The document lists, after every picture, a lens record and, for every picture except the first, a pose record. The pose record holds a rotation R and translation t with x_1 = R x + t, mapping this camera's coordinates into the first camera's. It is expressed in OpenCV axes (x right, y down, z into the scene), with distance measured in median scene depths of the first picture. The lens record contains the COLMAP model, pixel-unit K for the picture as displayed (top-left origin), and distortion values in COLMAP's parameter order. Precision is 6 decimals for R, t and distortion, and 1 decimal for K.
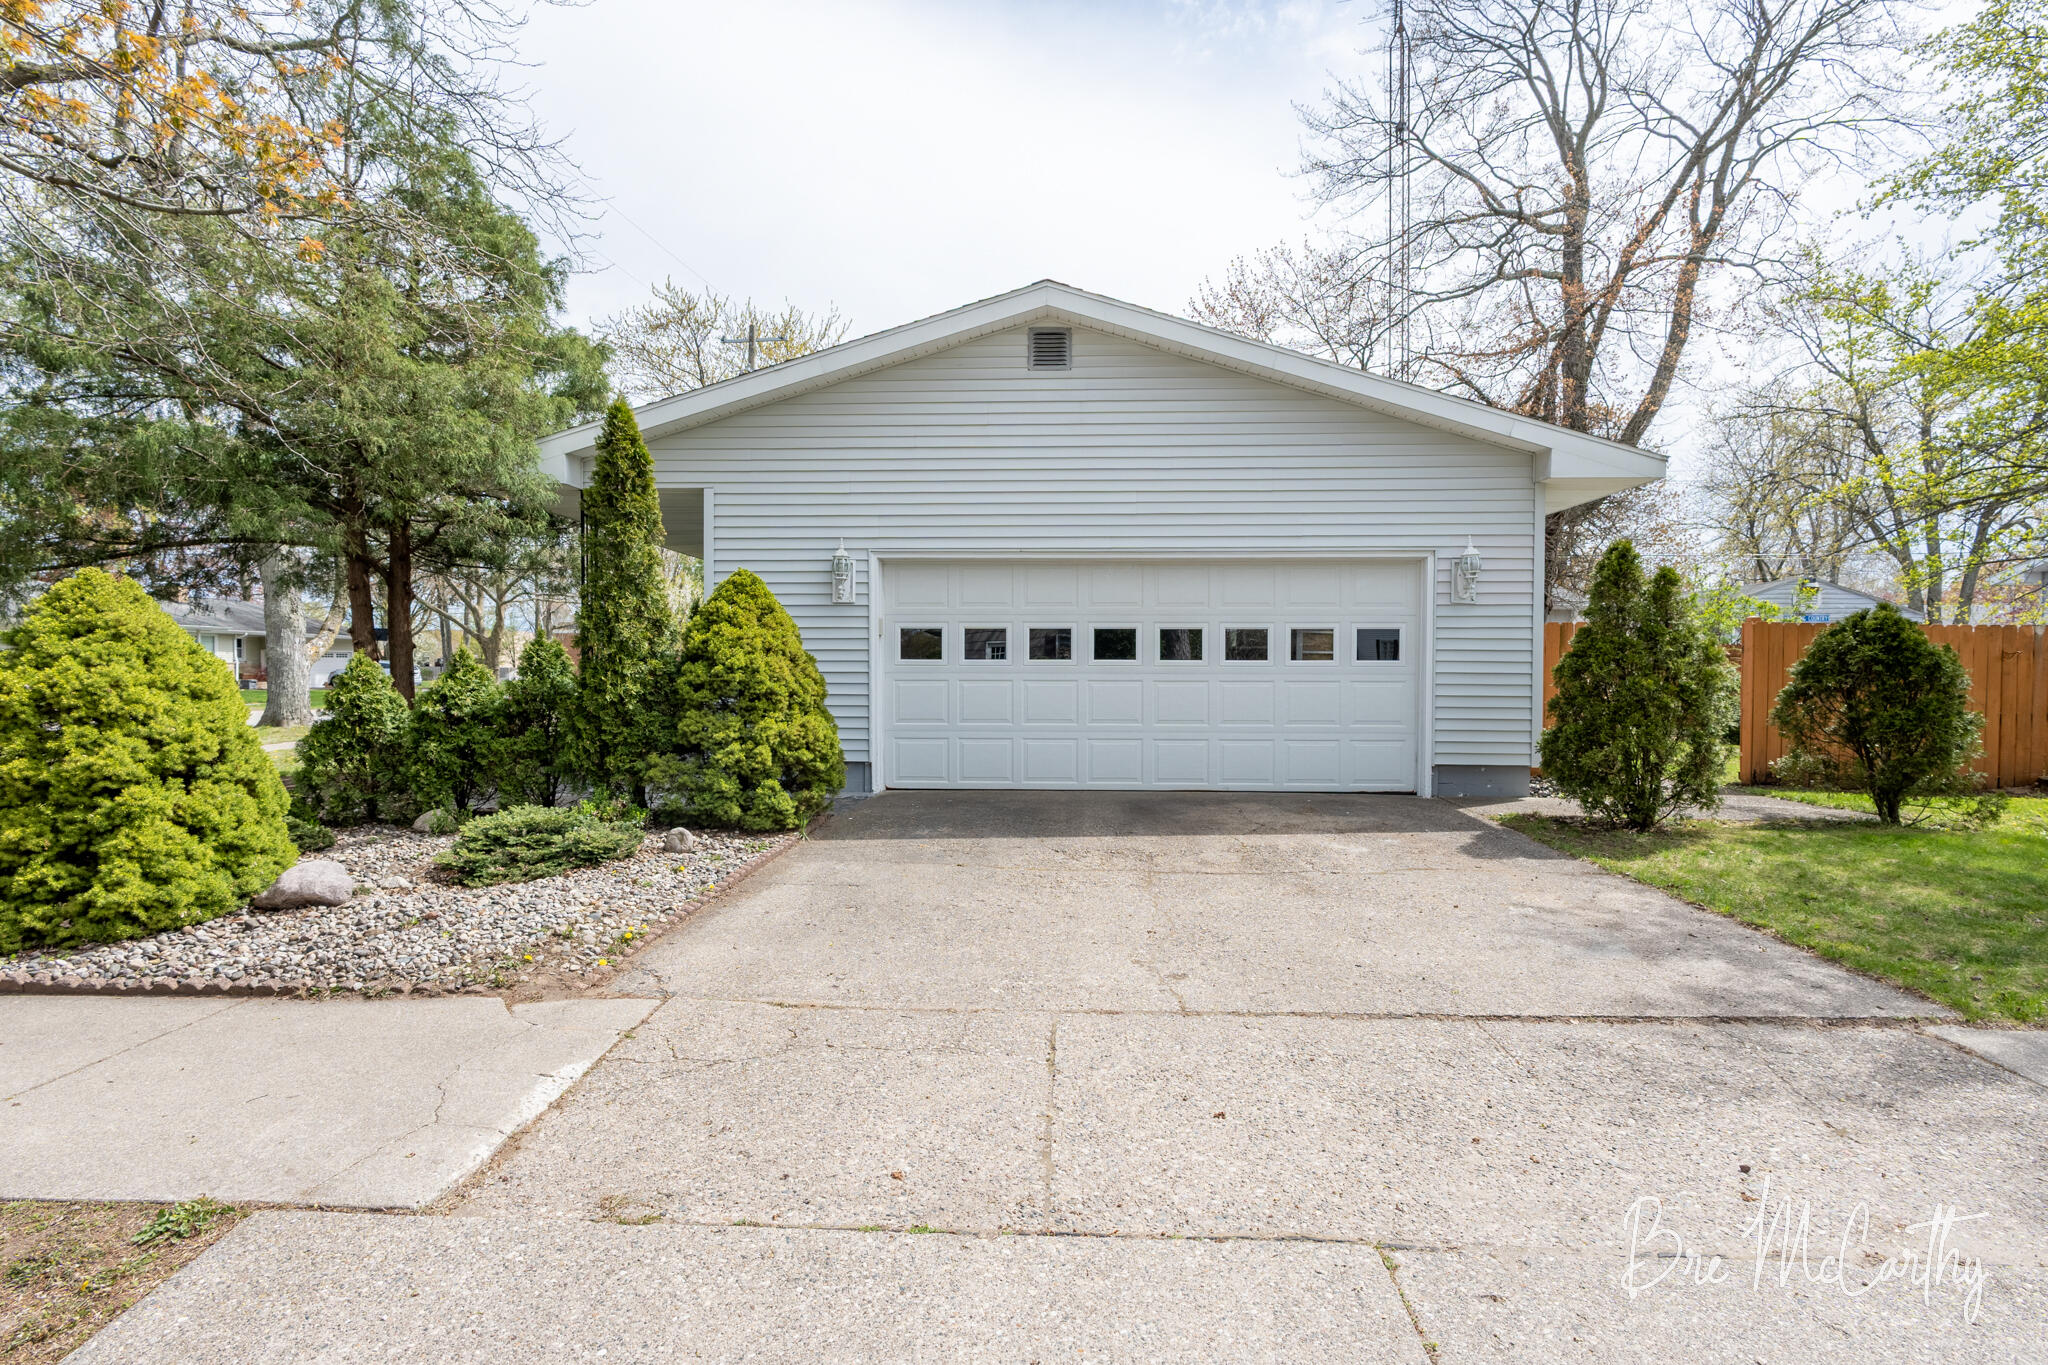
lens RADIAL K [[1029.7, 0, 1025.6], [0, 1029.7, 644.6], [0, 0, 1]] dist [-0.005666, -0.000907]
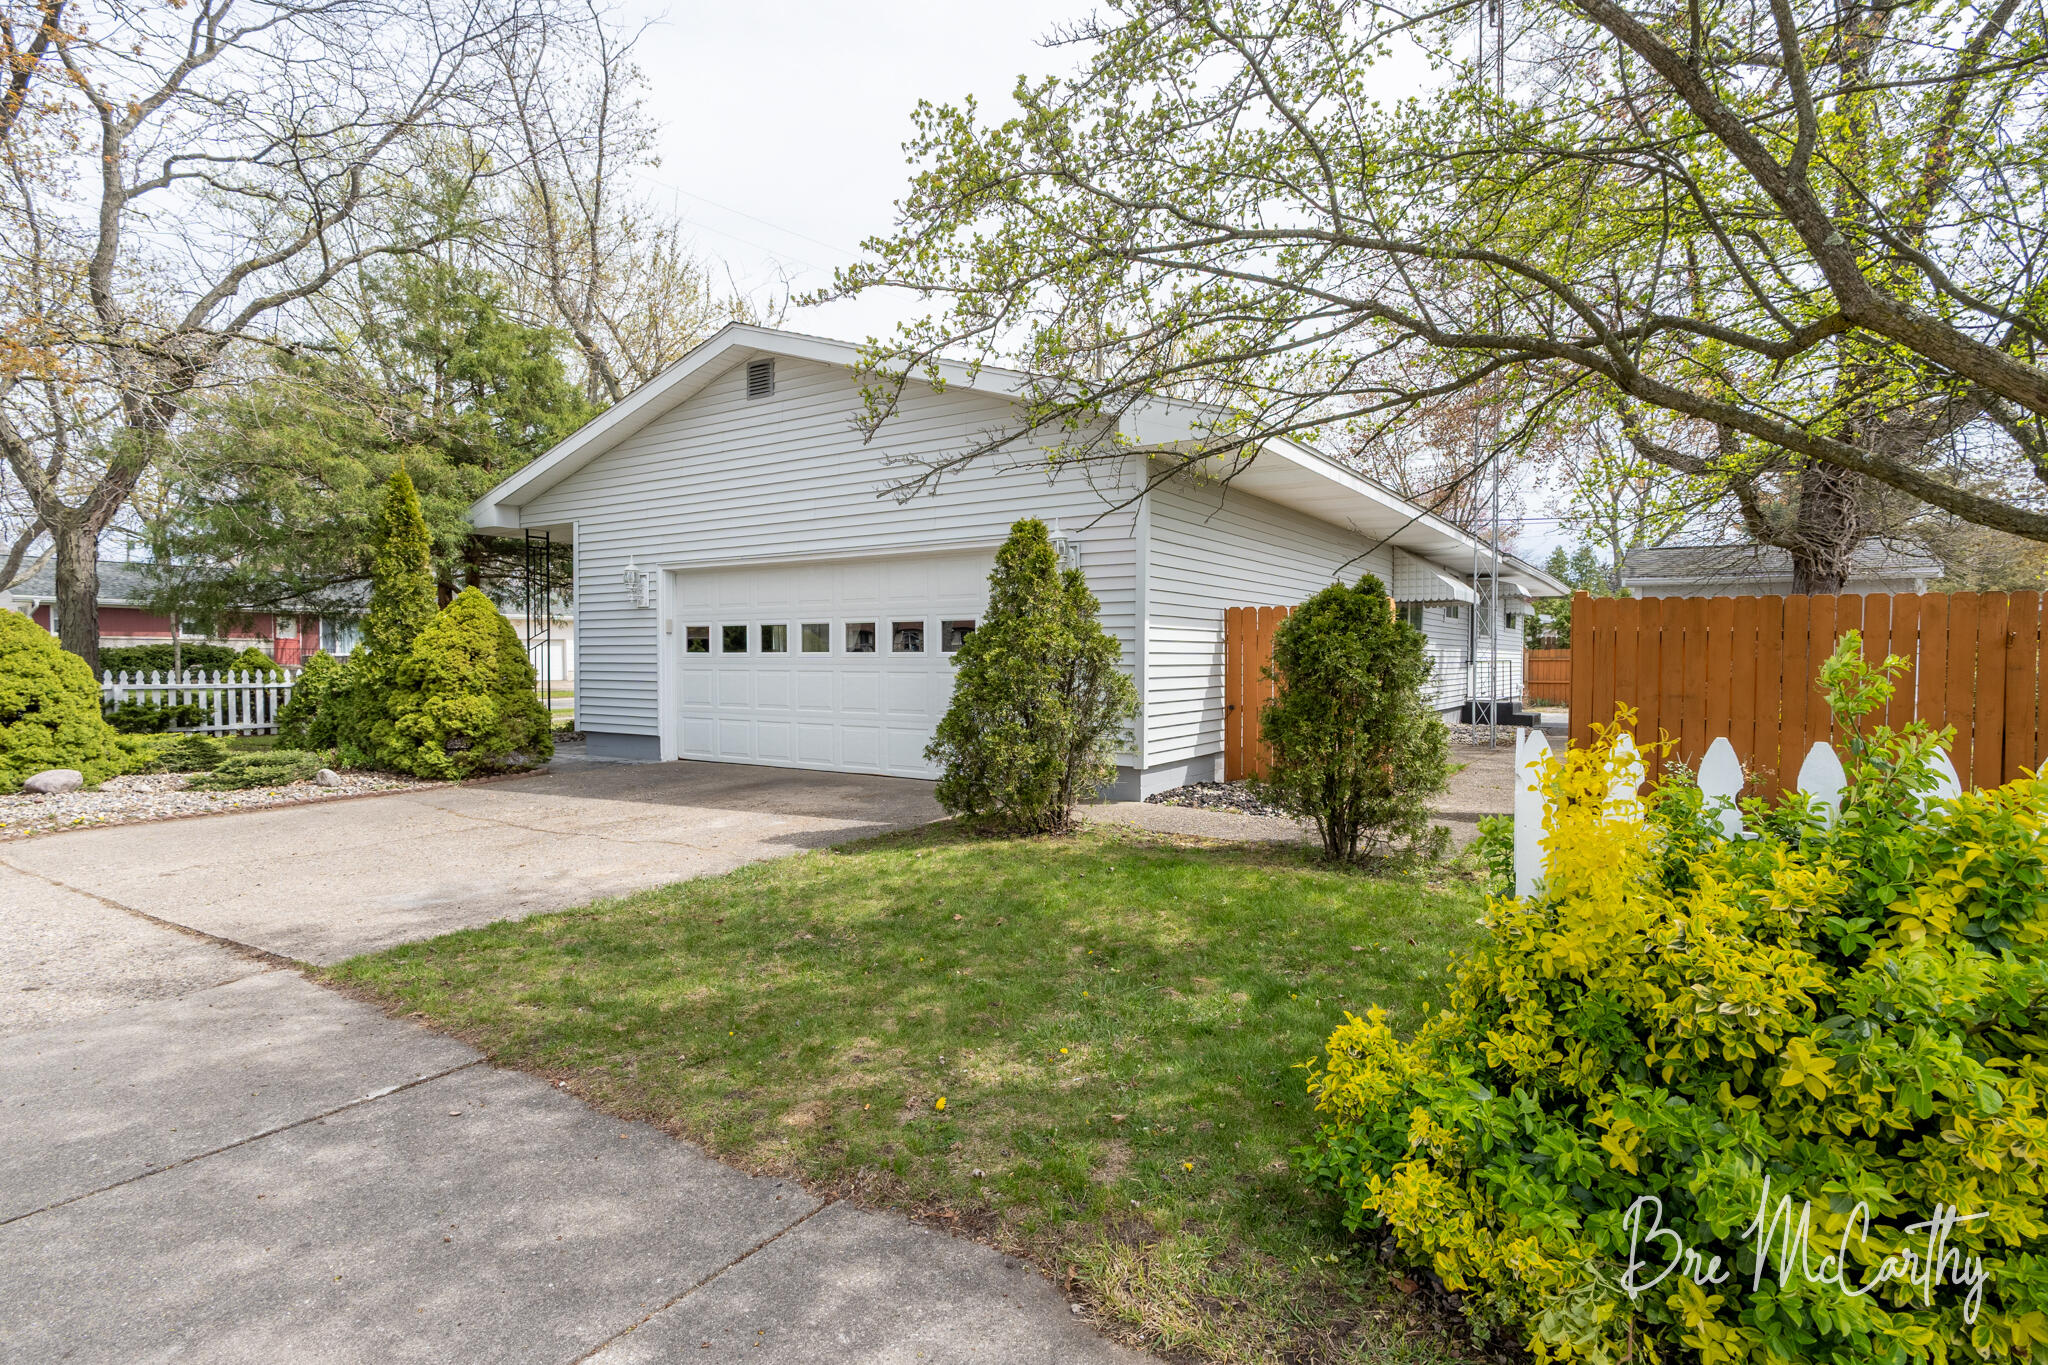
lens RADIAL K [[1029.7, 0, 1025.6], [0, 1029.7, 644.6], [0, 0, 1]] dist [-0.005666, -0.000907]
pose [[0.862740, -0.009089, -0.505566, 0.943000], [0.014057, 0.999883, 0.006012, 0.003821], [0.505452, -0.012293, 0.862767, 0.180112]]
